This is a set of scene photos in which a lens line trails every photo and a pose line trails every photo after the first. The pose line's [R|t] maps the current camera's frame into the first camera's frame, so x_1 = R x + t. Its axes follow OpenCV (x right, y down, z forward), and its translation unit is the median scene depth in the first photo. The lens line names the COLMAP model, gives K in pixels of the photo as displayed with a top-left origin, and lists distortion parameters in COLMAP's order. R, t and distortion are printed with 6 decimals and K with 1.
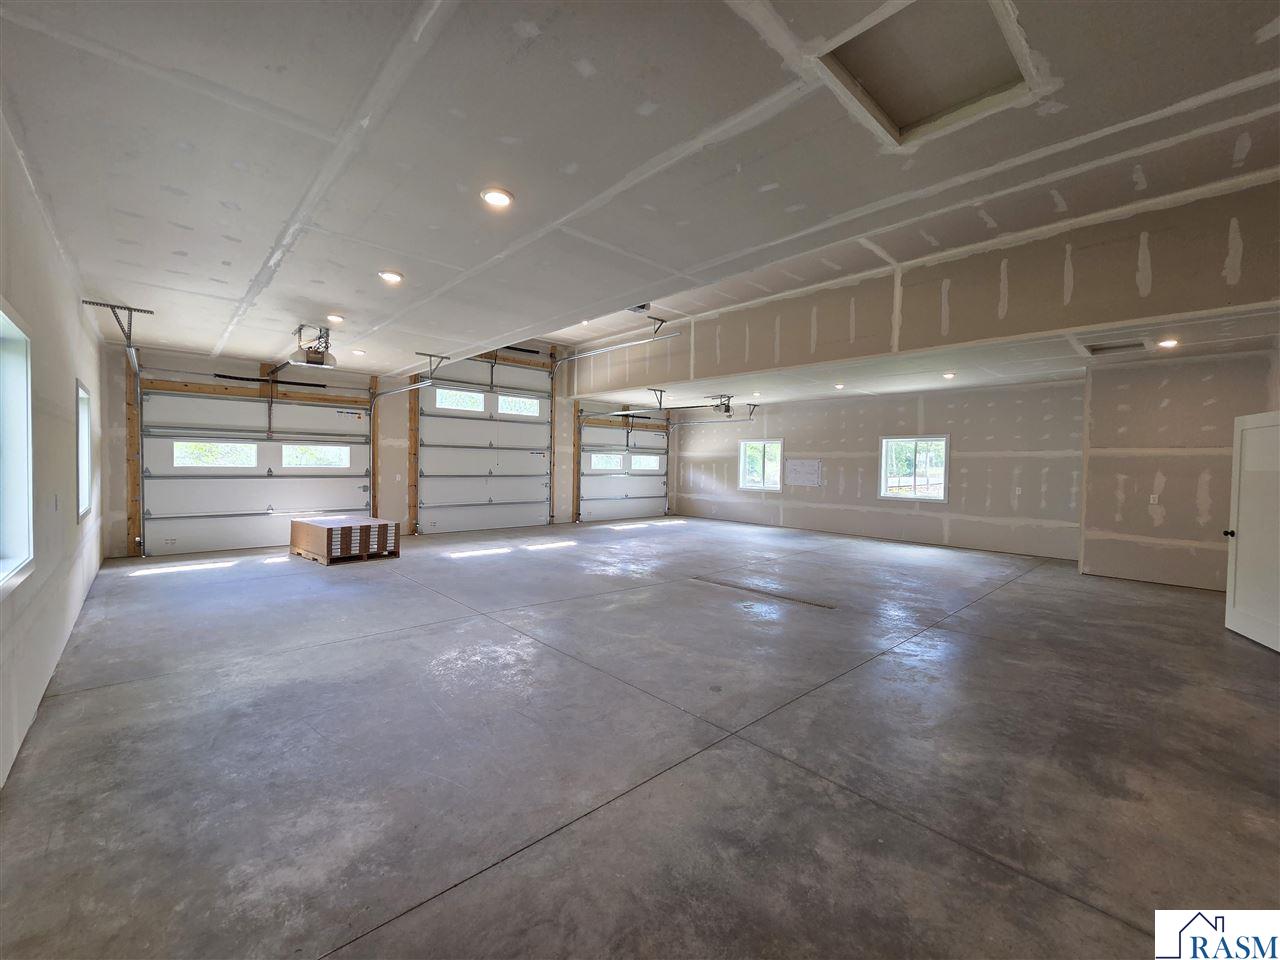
lens RADIAL K [[524.7, 0, 640.9], [0, 524.7, 481.2], [0, 0, 1]] dist [0.002659, 0.000383]
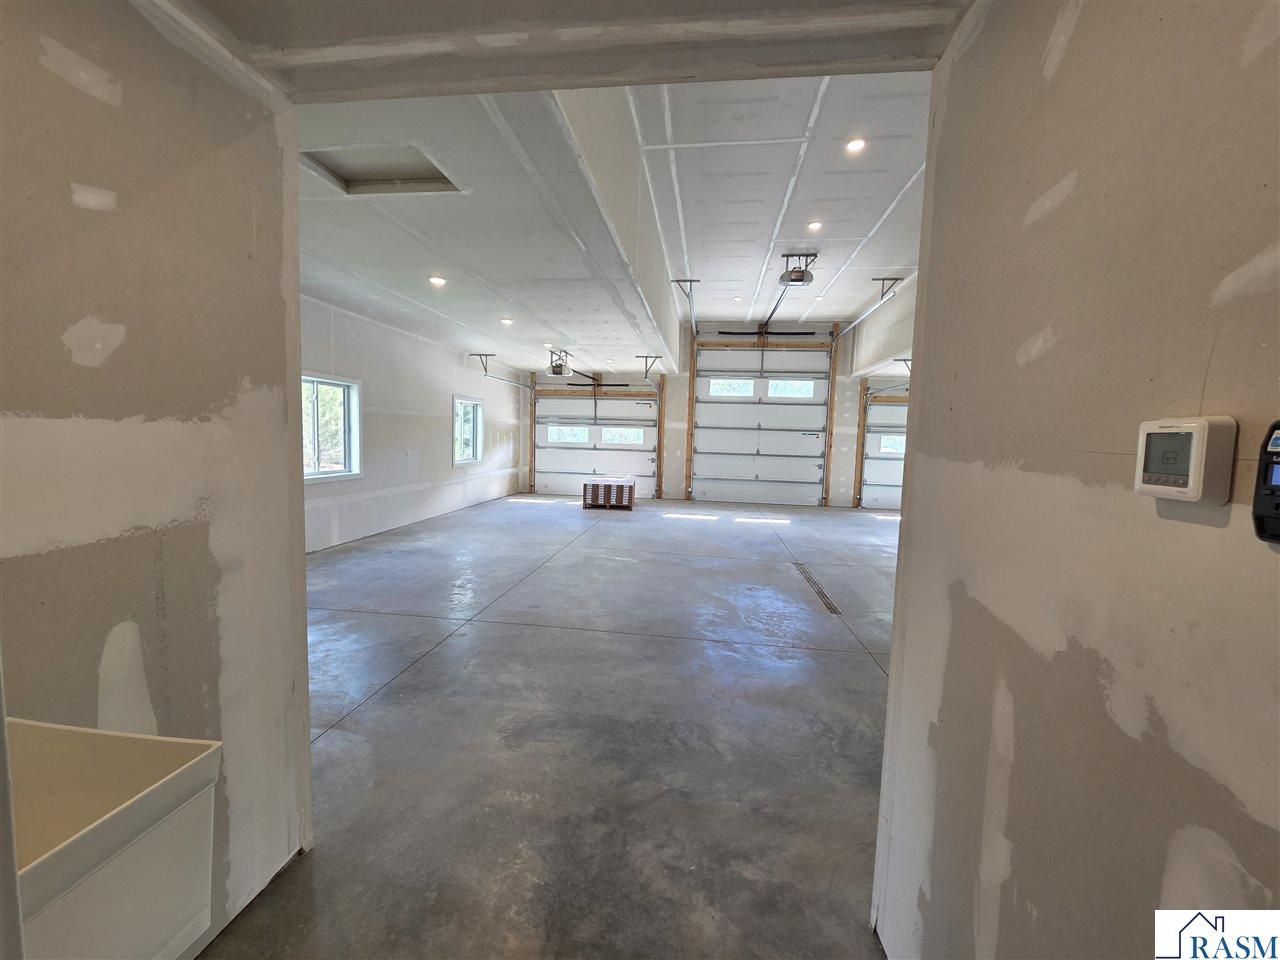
lens RADIAL K [[524.7, 0, 638.0], [0, 524.7, 476.1], [0, 0, 1]] dist [0.002659, 0.000383]
pose [[0.639352, 0.060226, -0.766552, 0.437708], [-0.045040, 0.998149, 0.040855, 0.000901], [0.767594, 0.008405, 0.640882, 0.118981]]
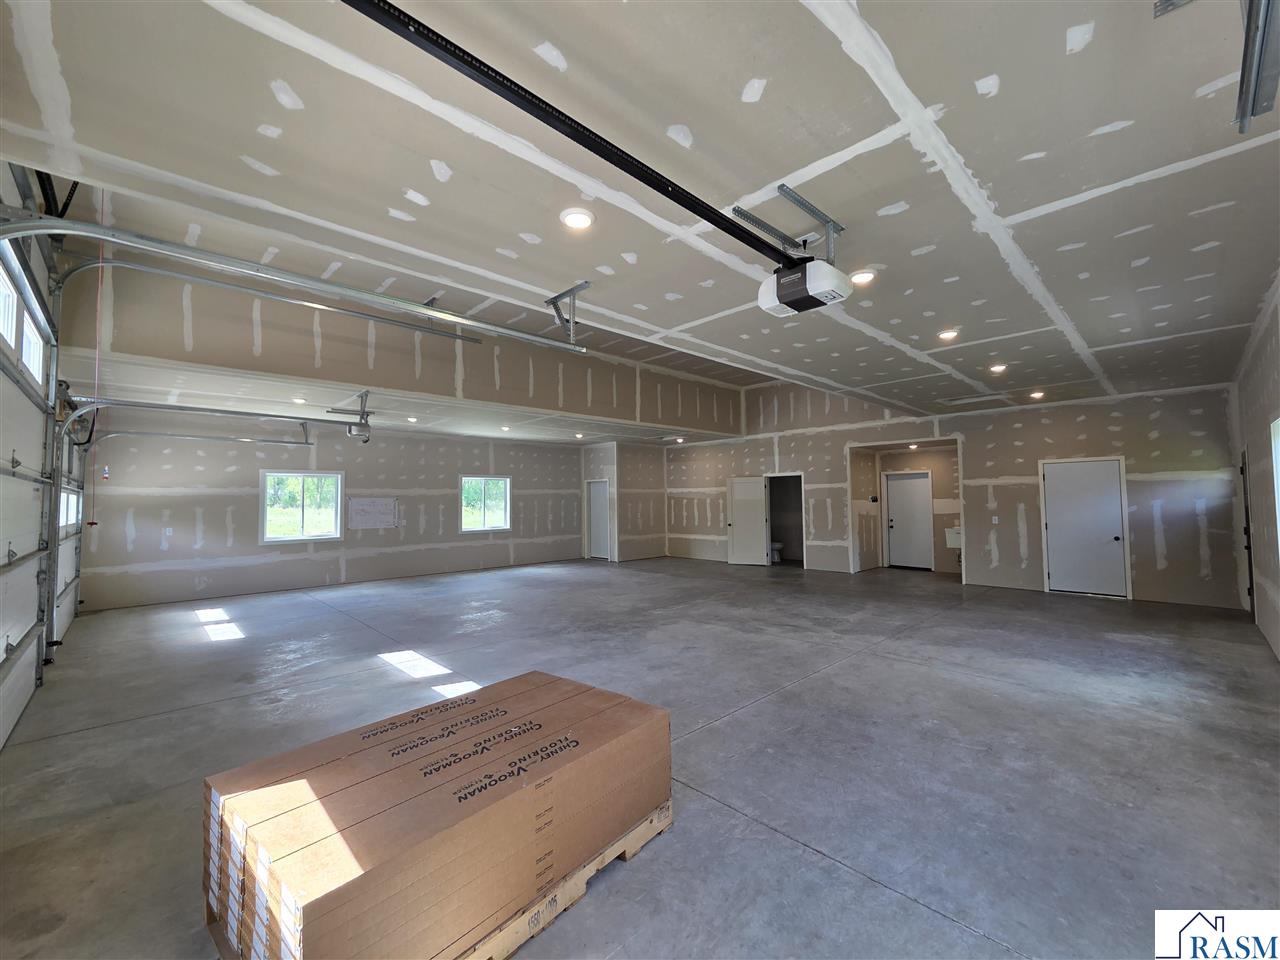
lens RADIAL K [[524.7, 0, 643.0], [0, 524.7, 474.3], [0, 0, 1]] dist [0.002659, 0.000383]
pose [[-0.020628, 0.032003, 0.999275, -0.630575], [0.047017, 0.998413, -0.031005, -0.037125], [-0.998681, 0.046343, -0.022100, 0.679034]]
